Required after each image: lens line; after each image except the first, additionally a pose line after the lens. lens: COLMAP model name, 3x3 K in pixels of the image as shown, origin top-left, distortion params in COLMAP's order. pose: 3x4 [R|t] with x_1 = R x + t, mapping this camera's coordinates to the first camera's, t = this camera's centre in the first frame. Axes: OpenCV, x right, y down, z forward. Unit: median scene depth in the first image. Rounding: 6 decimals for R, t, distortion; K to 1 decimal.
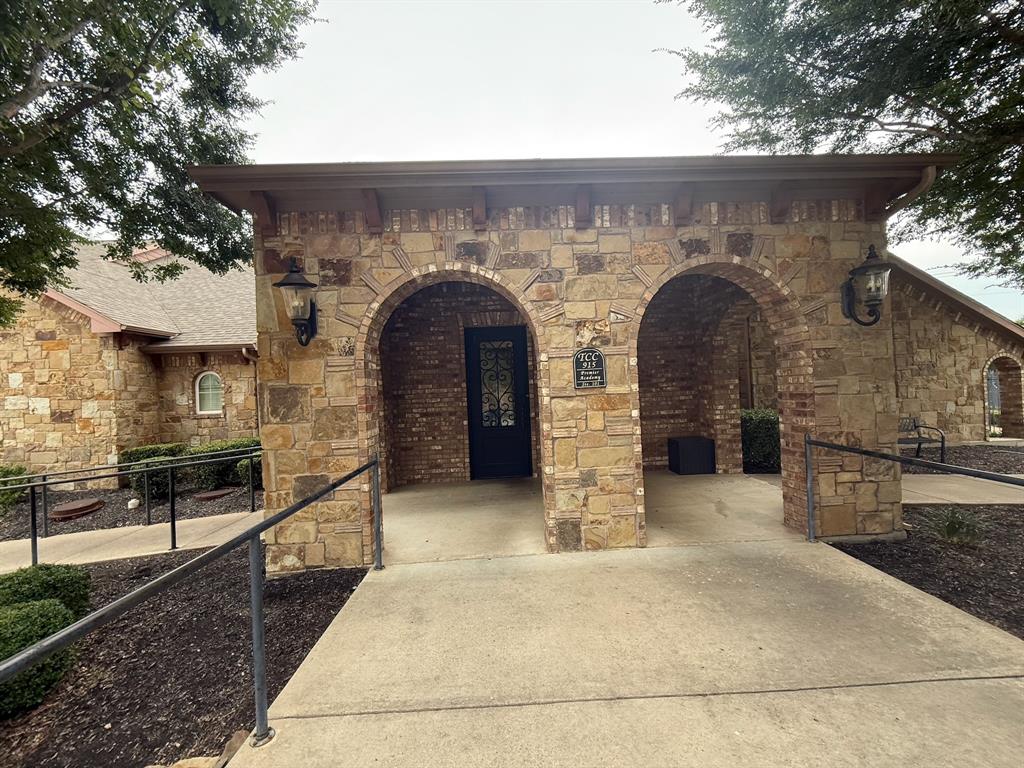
lens RADIAL K [[413.0, 0, 513.0], [0, 413.0, 383.6], [0, 0, 1]] dist [-0.000400, -0.000020]
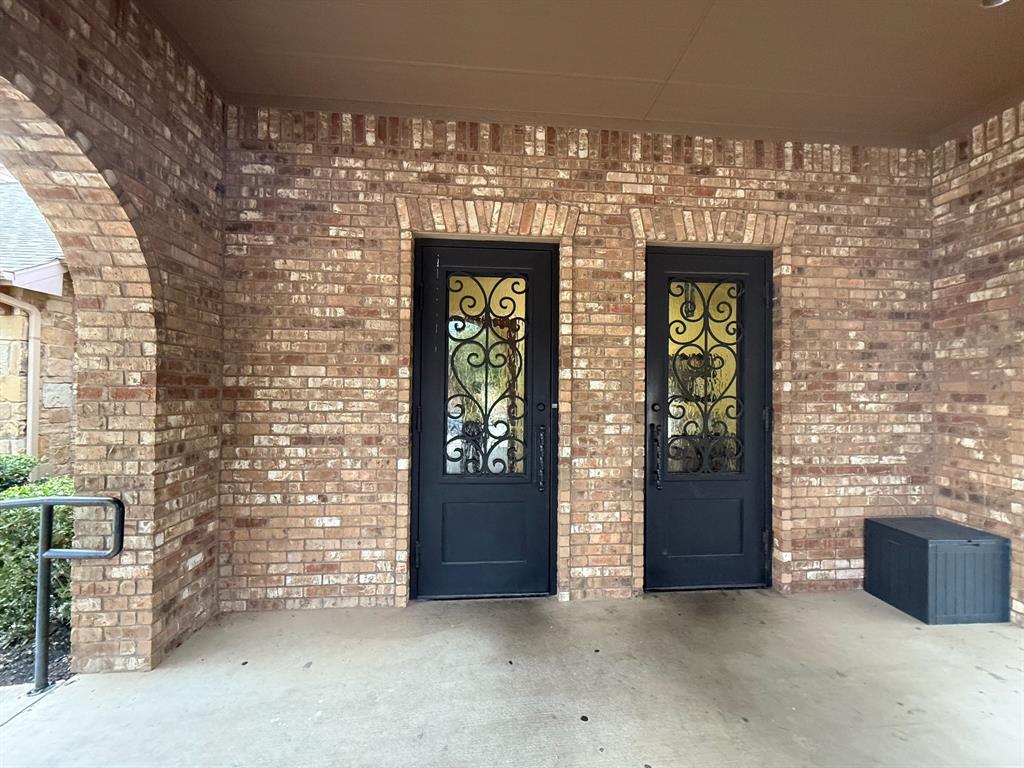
lens RADIAL K [[413.0, 0, 513.7], [0, 413.0, 385.6], [0, 0, 1]] dist [-0.000400, -0.000020]
pose [[0.997852, 0.054380, 0.036516, -0.024274], [-0.054432, 0.998517, 0.000453, 0.010396], [-0.036437, -0.002440, 0.999333, 0.583649]]
